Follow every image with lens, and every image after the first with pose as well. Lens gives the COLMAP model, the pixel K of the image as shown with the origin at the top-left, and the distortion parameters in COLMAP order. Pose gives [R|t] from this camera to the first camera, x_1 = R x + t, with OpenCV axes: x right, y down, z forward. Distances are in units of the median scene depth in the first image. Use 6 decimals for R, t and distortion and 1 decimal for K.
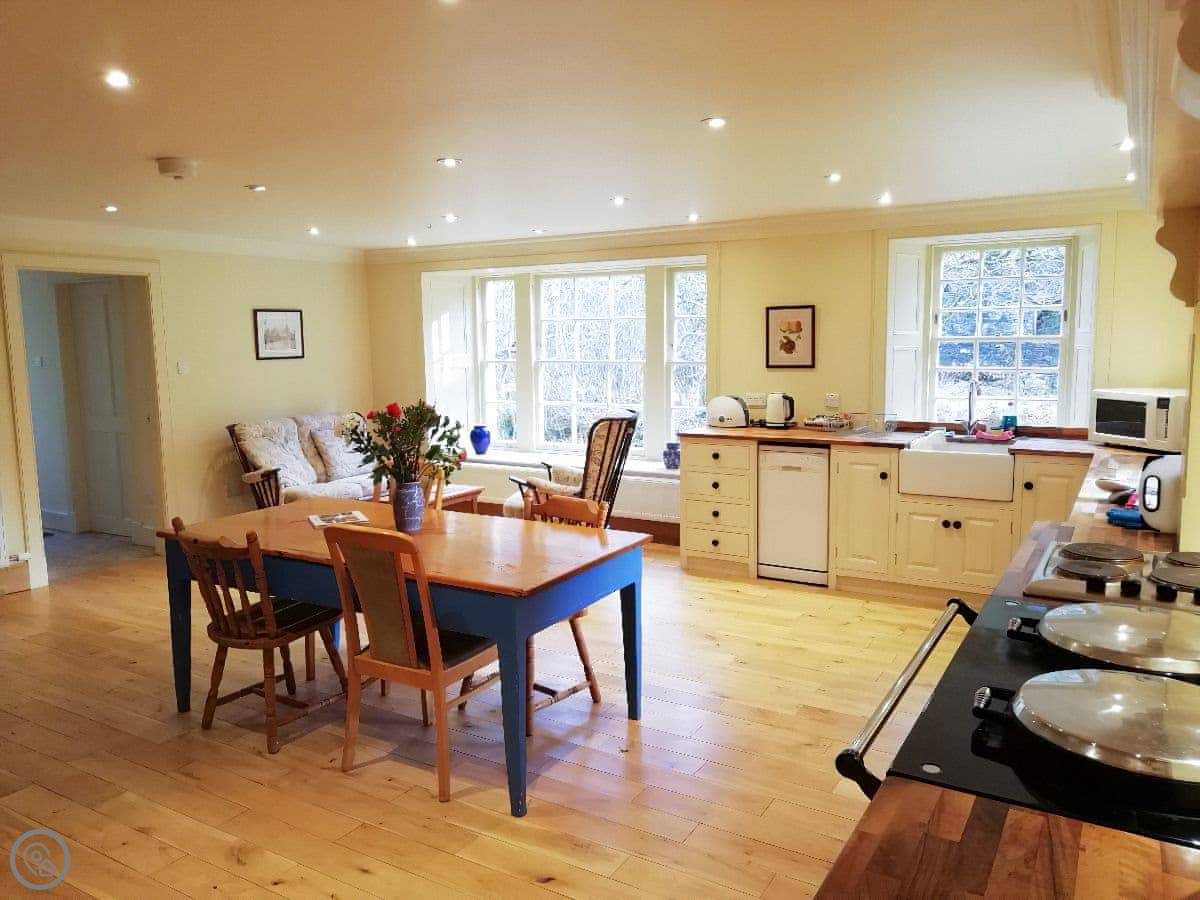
lens RADIAL K [[861.9, 0, 618.7], [0, 861.9, 454.9], [0, 0, 1]] dist [0.042984, -0.070488]
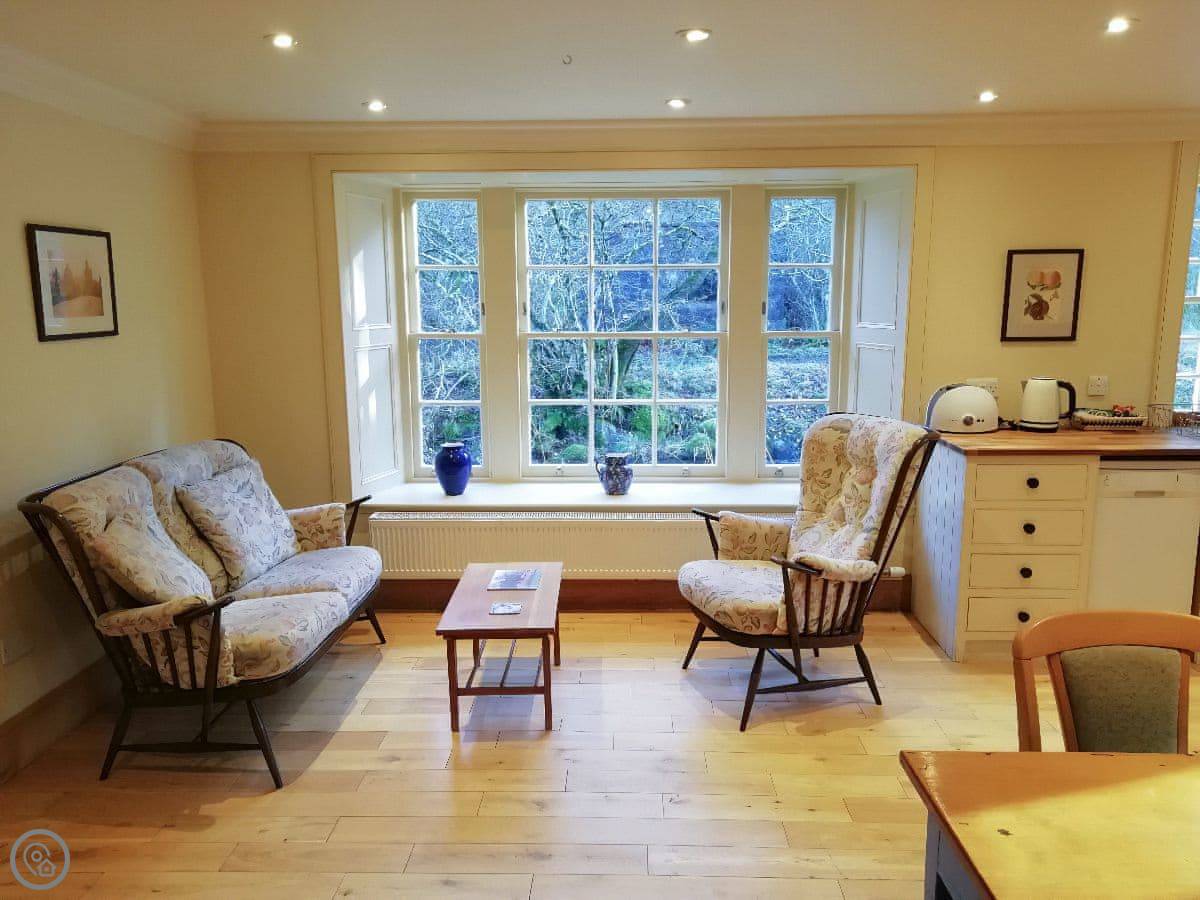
lens RADIAL K [[861.9, 0, 618.7], [0, 861.9, 454.9], [0, 0, 1]] dist [0.042984, -0.070488]
pose [[0.882589, -0.077329, 0.463742, -0.421069], [0.059501, 0.996821, 0.052978, -0.066527], [-0.466365, -0.019164, 0.884385, 0.543915]]
